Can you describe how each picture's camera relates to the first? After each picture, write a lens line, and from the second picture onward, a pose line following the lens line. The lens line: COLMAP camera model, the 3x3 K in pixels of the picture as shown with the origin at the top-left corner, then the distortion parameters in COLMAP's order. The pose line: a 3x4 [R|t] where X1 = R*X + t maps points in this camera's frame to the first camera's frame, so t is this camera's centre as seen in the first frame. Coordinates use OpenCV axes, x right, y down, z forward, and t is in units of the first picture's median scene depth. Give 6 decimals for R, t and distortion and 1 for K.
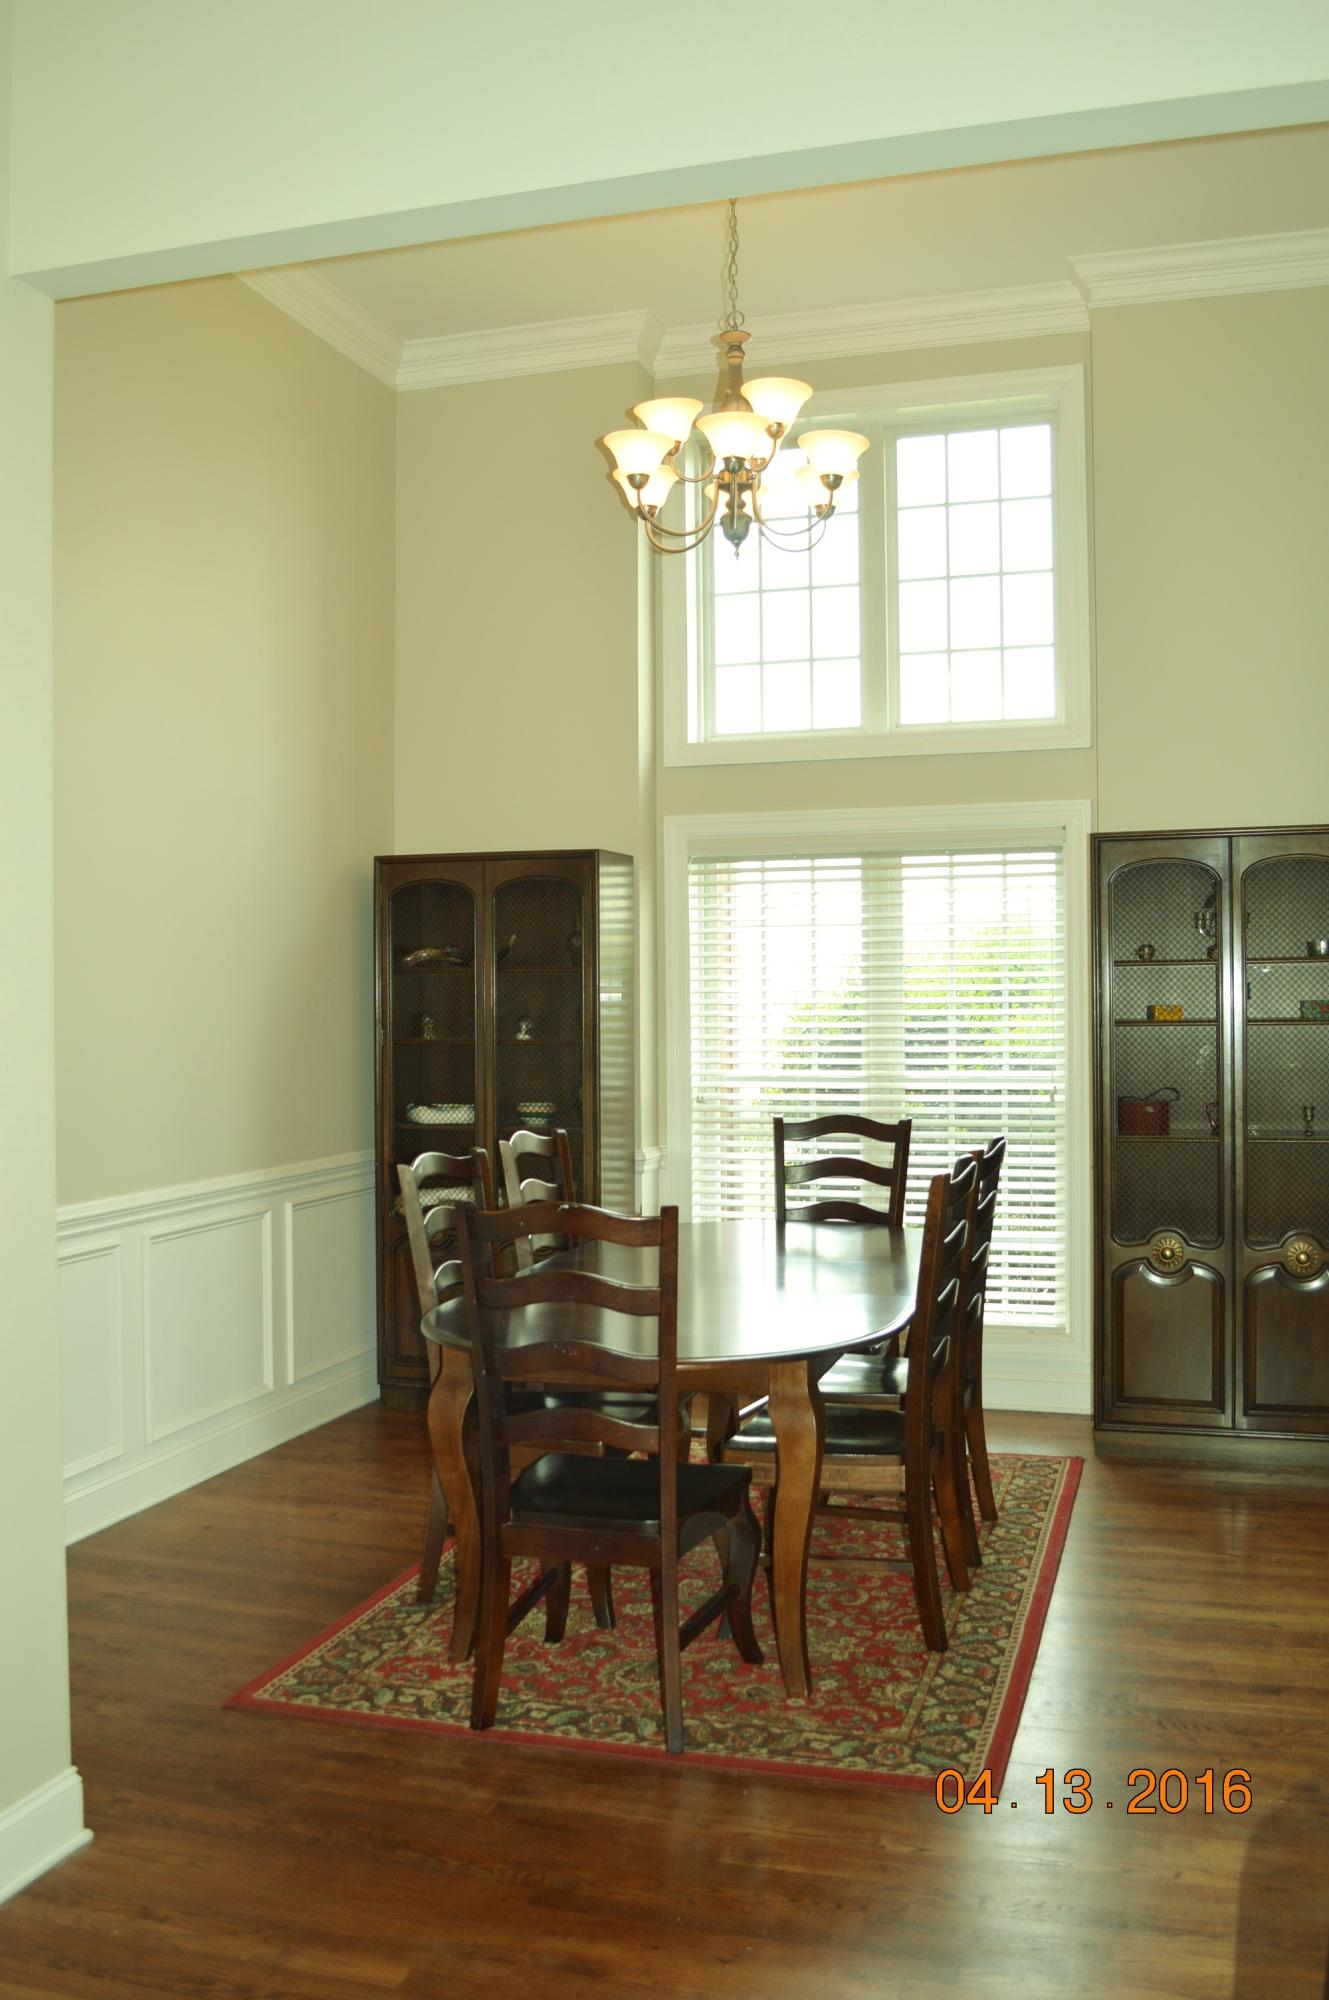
lens RADIAL K [[1723.8, 0, 715.4], [0, 1723.8, 1002.0], [0, 0, 1]] dist [-0.074036, 0.008528]
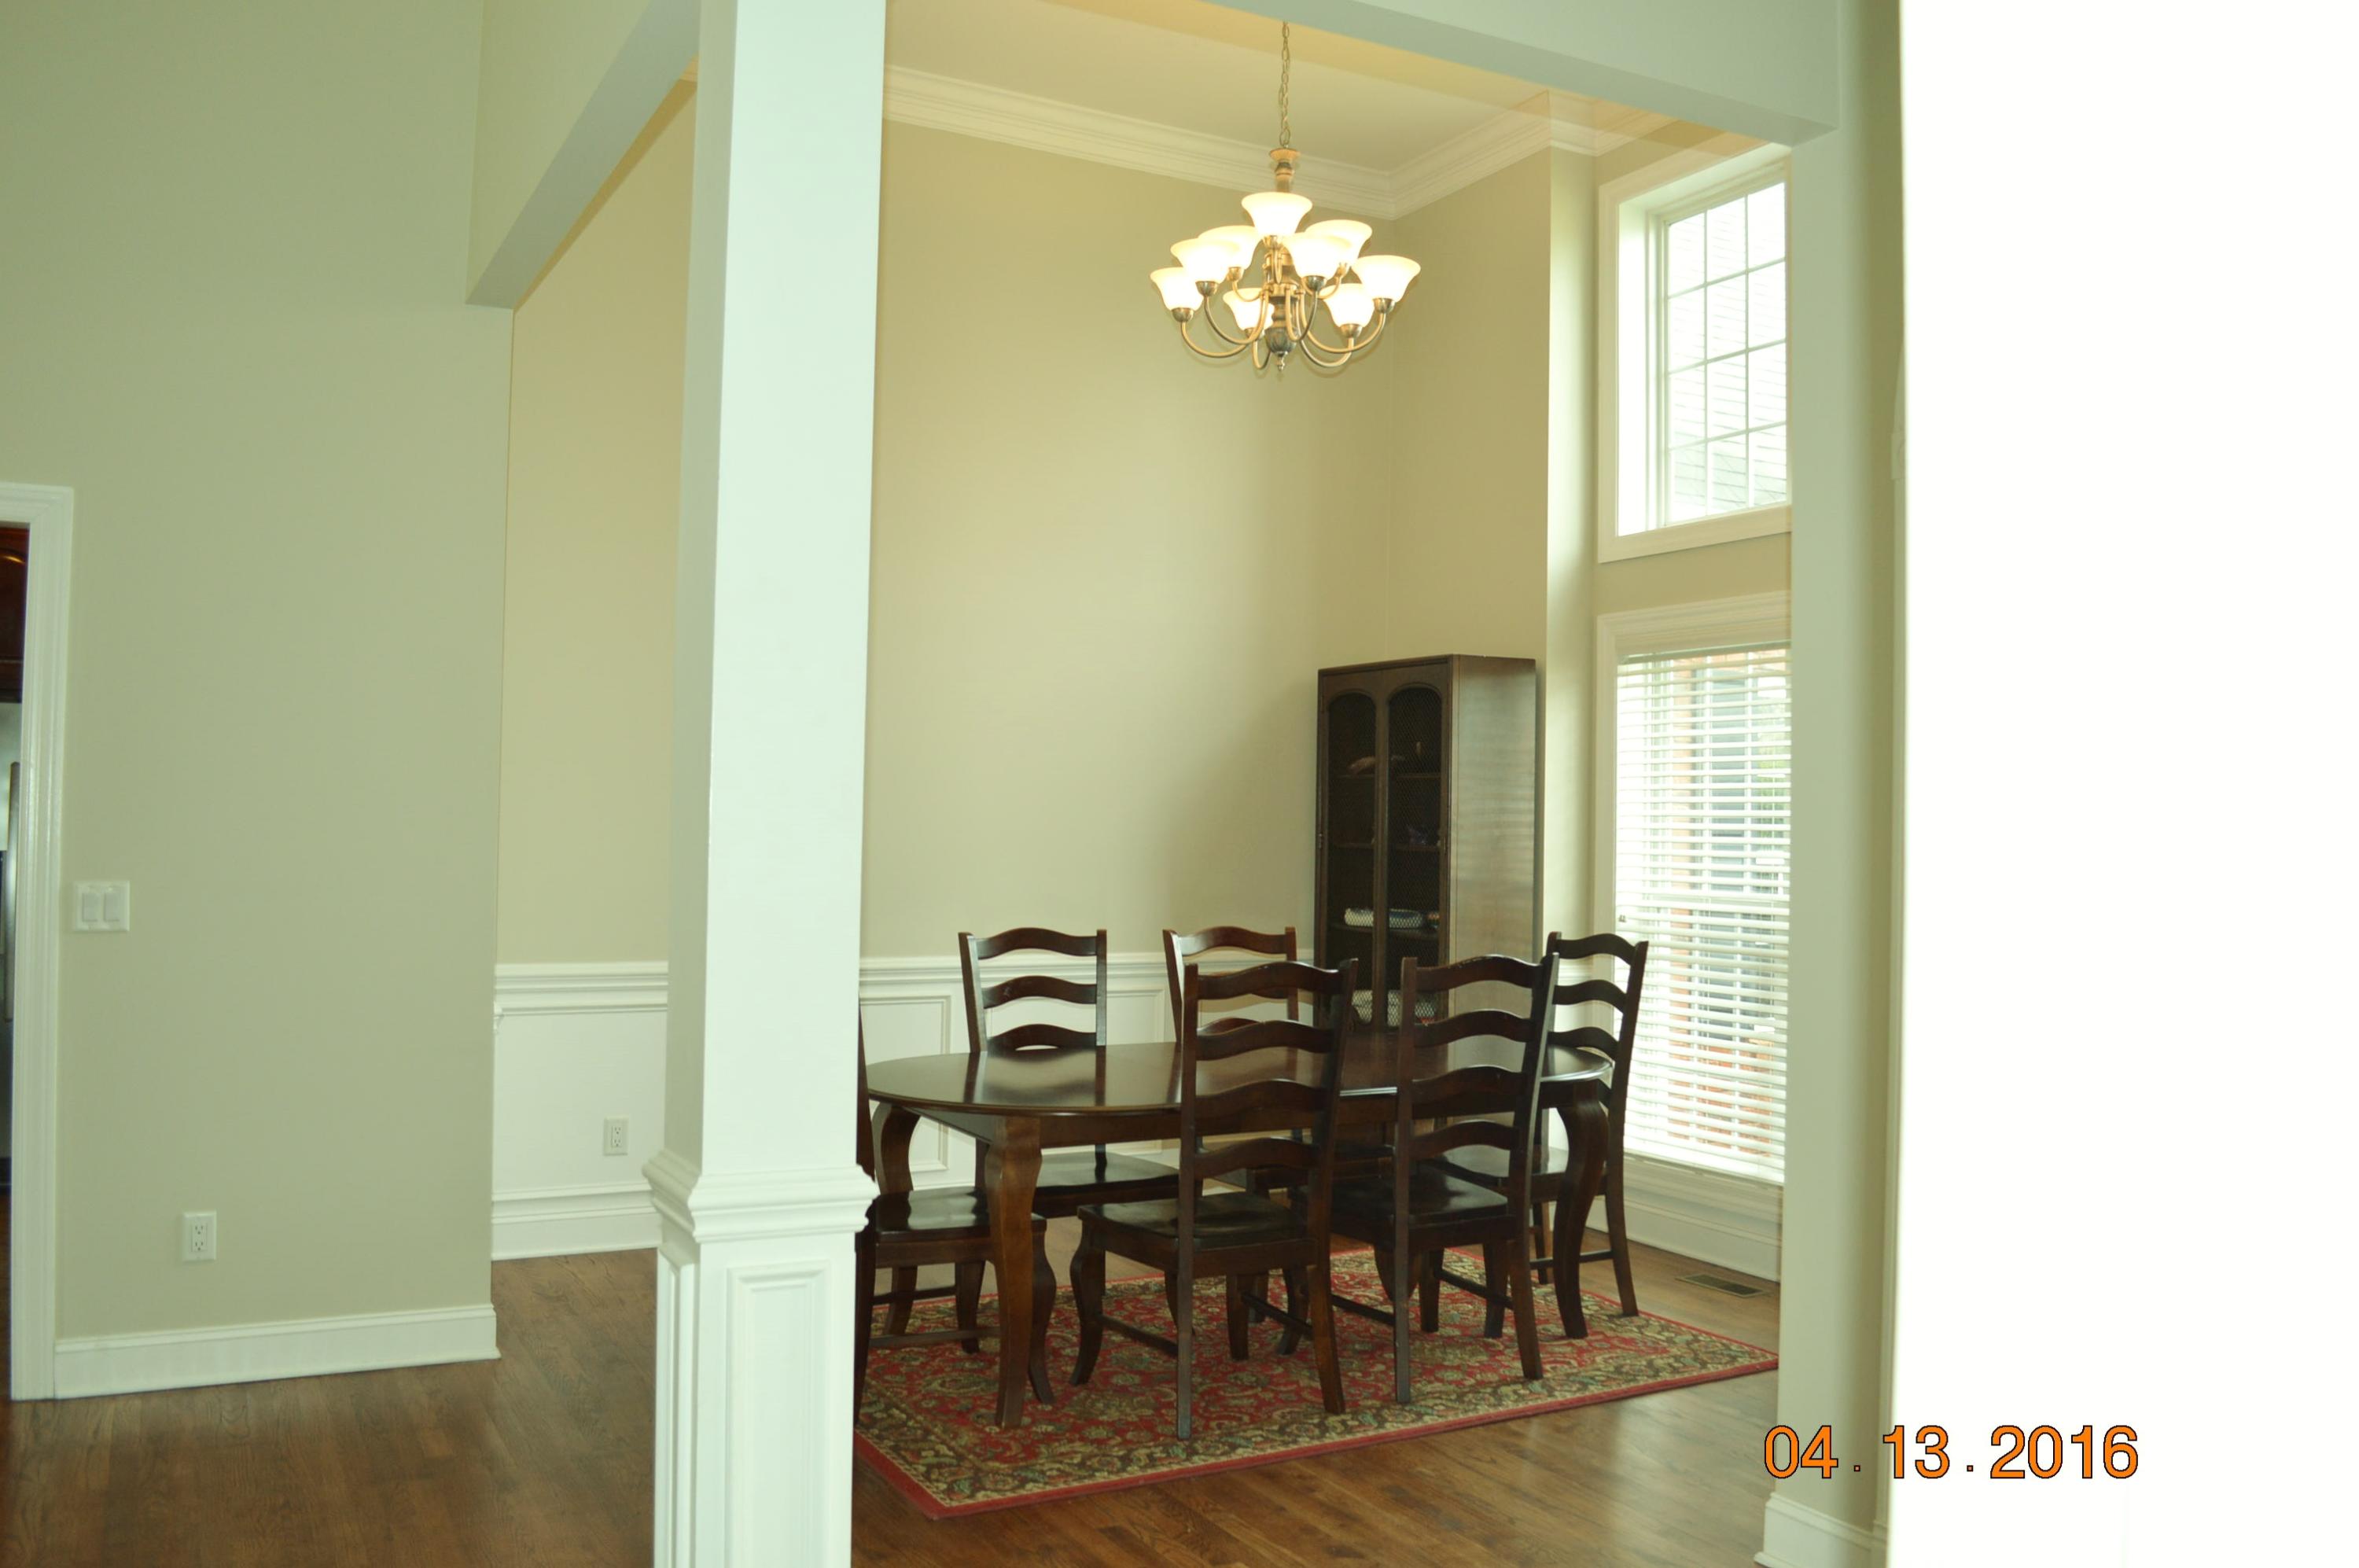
lens RADIAL K [[1871.8, 0, 1177.0], [0, 1871.8, 782.0], [0, 0, 1]] dist [-0.082872, 0.010634]
pose [[0.709603, 0.001762, -0.704599, 0.838760], [-0.020028, 0.999643, -0.017671, 0.009727], [0.704317, 0.026651, 0.709385, 0.191484]]
